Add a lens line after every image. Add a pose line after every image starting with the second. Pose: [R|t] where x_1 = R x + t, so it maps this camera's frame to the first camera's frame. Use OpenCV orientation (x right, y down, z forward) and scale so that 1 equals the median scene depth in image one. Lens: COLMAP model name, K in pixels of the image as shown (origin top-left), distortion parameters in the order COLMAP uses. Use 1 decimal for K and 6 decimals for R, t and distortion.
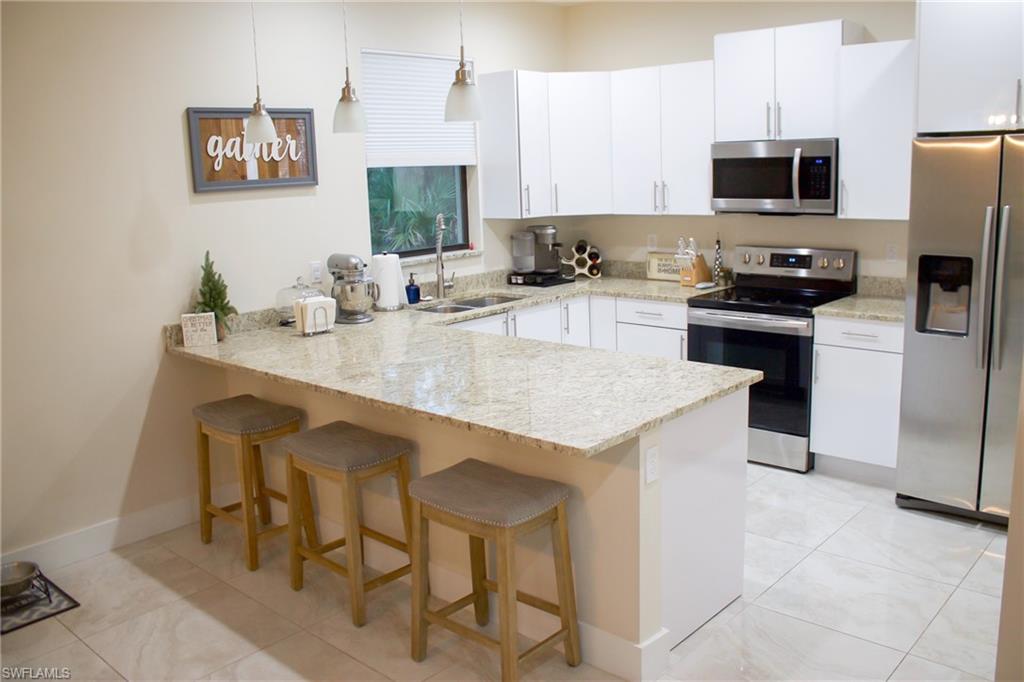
lens RADIAL K [[866.8, 0, 512.0], [0, 866.8, 341.0], [0, 0, 1]] dist [-0.172007, 0.162199]
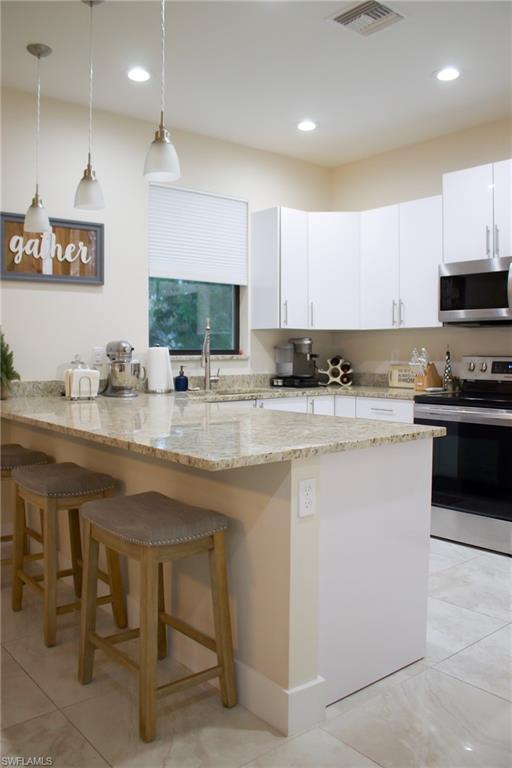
lens RADIAL K [[650.1, 0, 249.1], [0, 650.1, 380.5], [0, 0, 1]] dist [-0.172007, 0.162199]
pose [[0.989073, 0.045194, -0.140326, 0.115624], [-0.065562, 0.987389, -0.144102, 0.072537], [0.132044, 0.151727, 0.979563, 0.150417]]
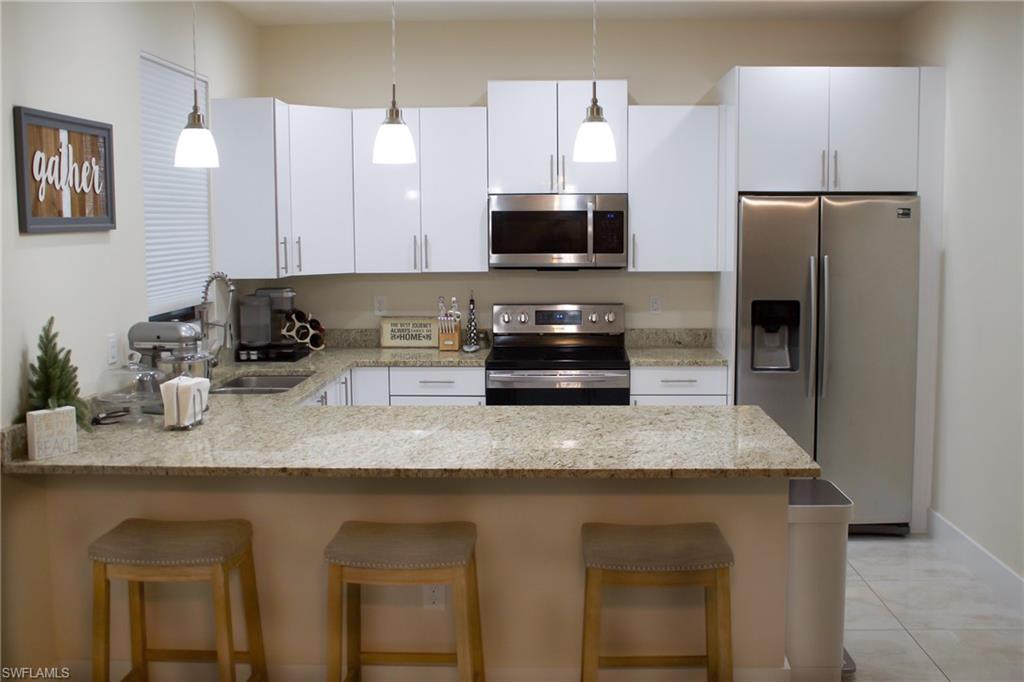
lens RADIAL K [[1102.3, 0, 494.3], [0, 1102.3, 340.1], [0, 0, 1]] dist [-0.022457, -0.000768]
pose [[0.769664, -0.039568, 0.637222, -0.588523], [0.103588, 0.992592, -0.063483, 0.004514], [-0.629989, 0.114870, 0.768061, 0.089072]]
